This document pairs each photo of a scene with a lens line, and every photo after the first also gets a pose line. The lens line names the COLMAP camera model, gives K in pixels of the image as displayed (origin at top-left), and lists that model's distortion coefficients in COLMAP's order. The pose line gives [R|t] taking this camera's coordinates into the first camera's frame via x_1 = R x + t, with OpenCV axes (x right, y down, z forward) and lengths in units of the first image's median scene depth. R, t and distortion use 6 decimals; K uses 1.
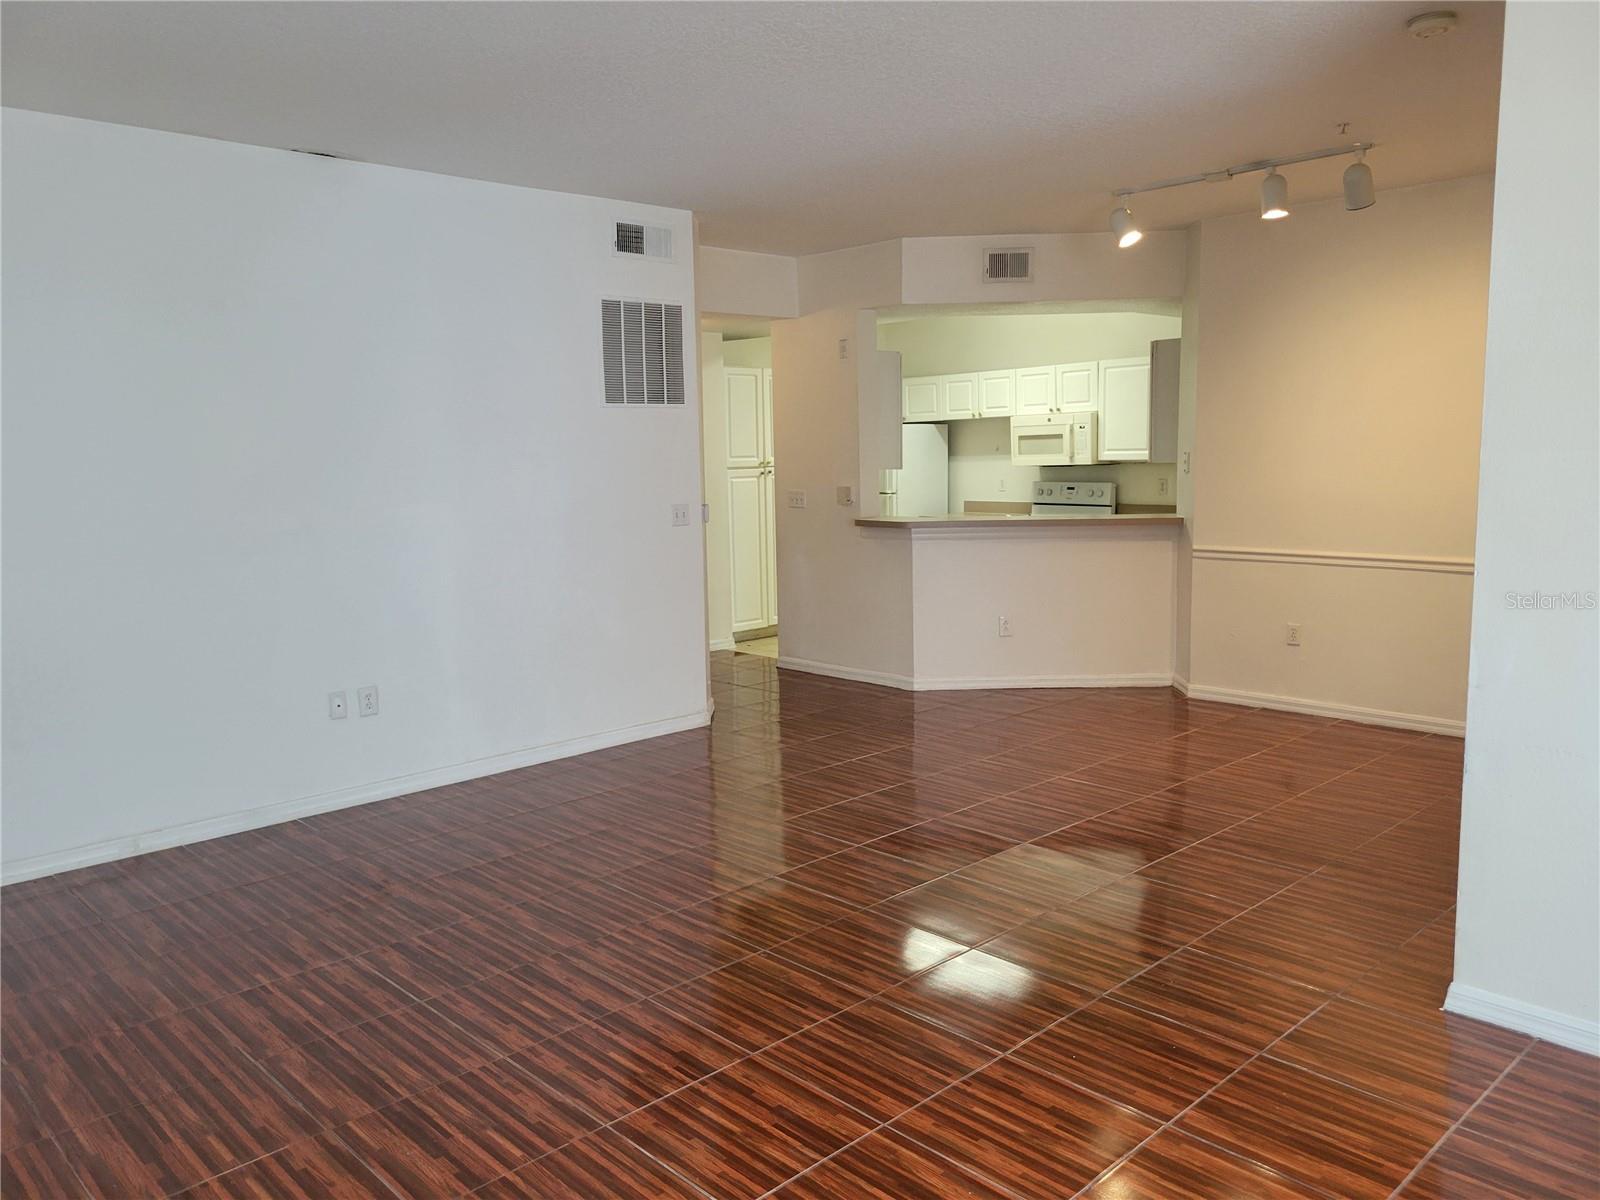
lens RADIAL K [[1201.9, 0, 808.8], [0, 1201.9, 613.3], [0, 0, 1]] dist [0.011416, -0.001670]
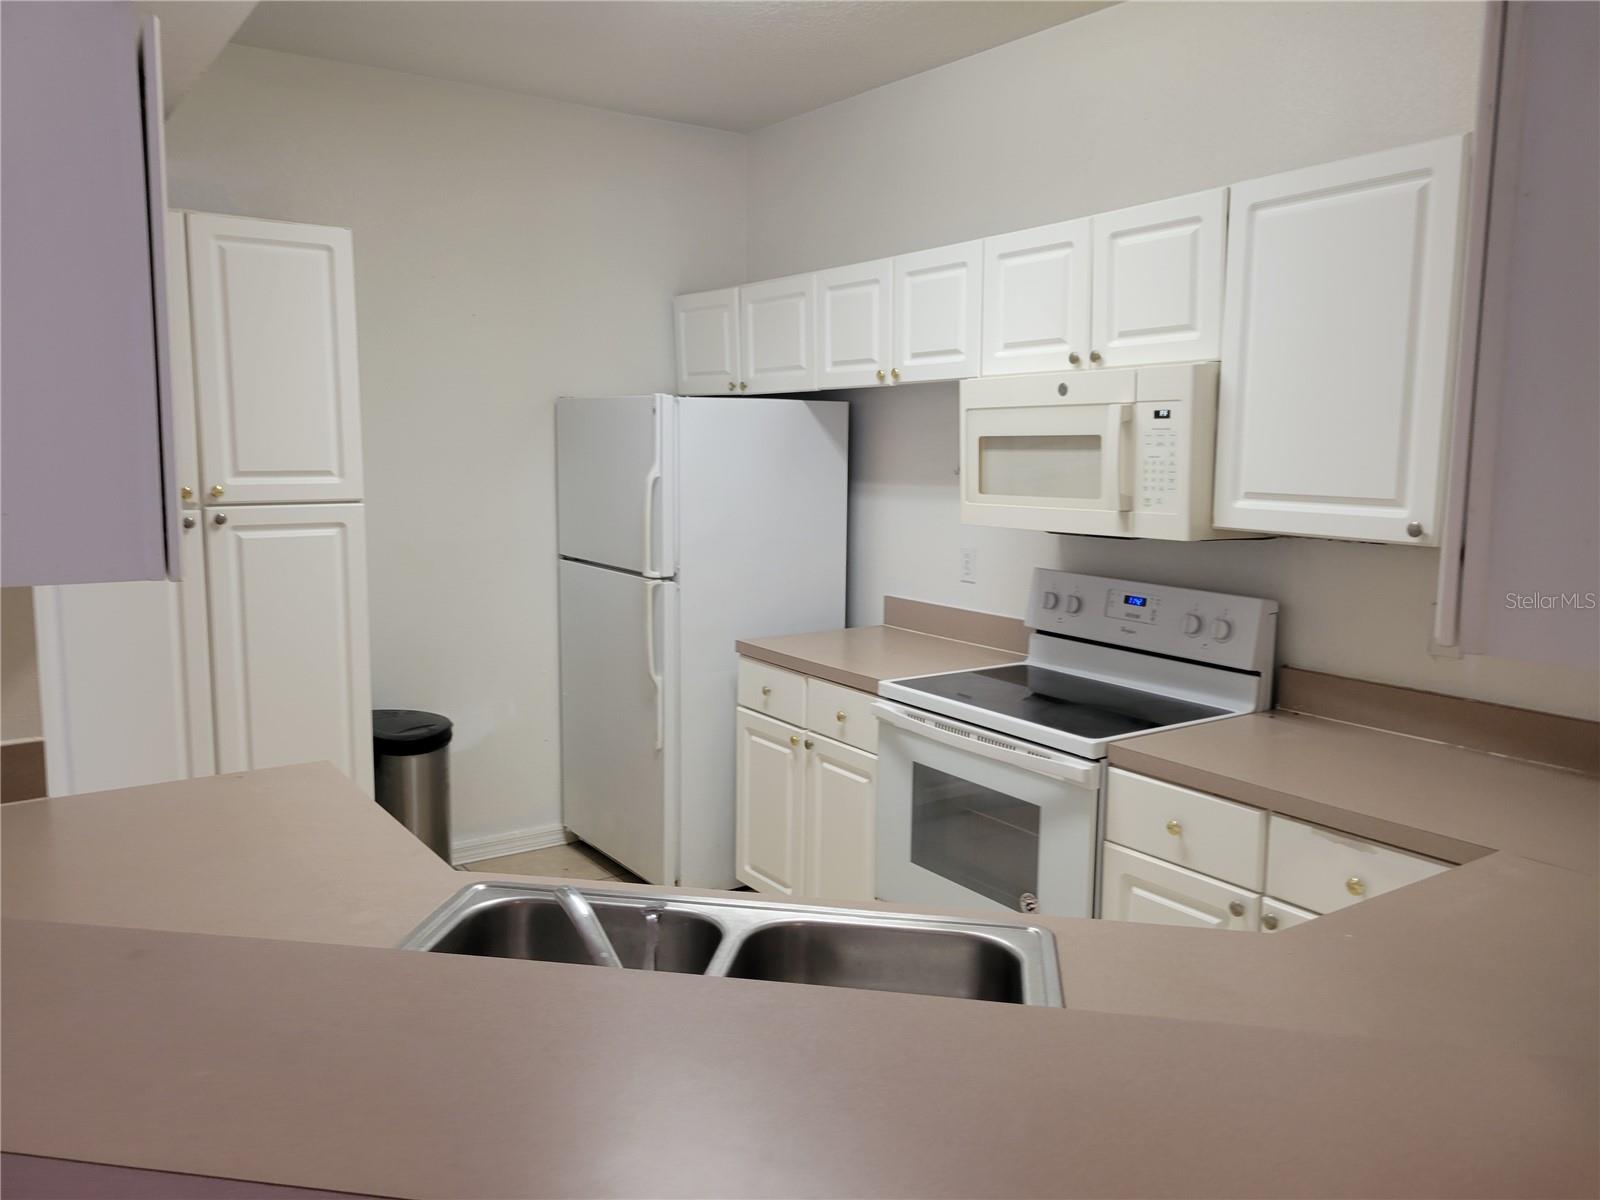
lens RADIAL K [[1201.9, 0, 792.5], [0, 1201.9, 590.9], [0, 0, 1]] dist [0.011416, -0.001670]
pose [[0.984803, 0.050648, -0.166128, 0.184402], [-0.052251, 0.998620, -0.005291, -0.102414], [0.165631, 0.013891, 0.986090, 0.676386]]
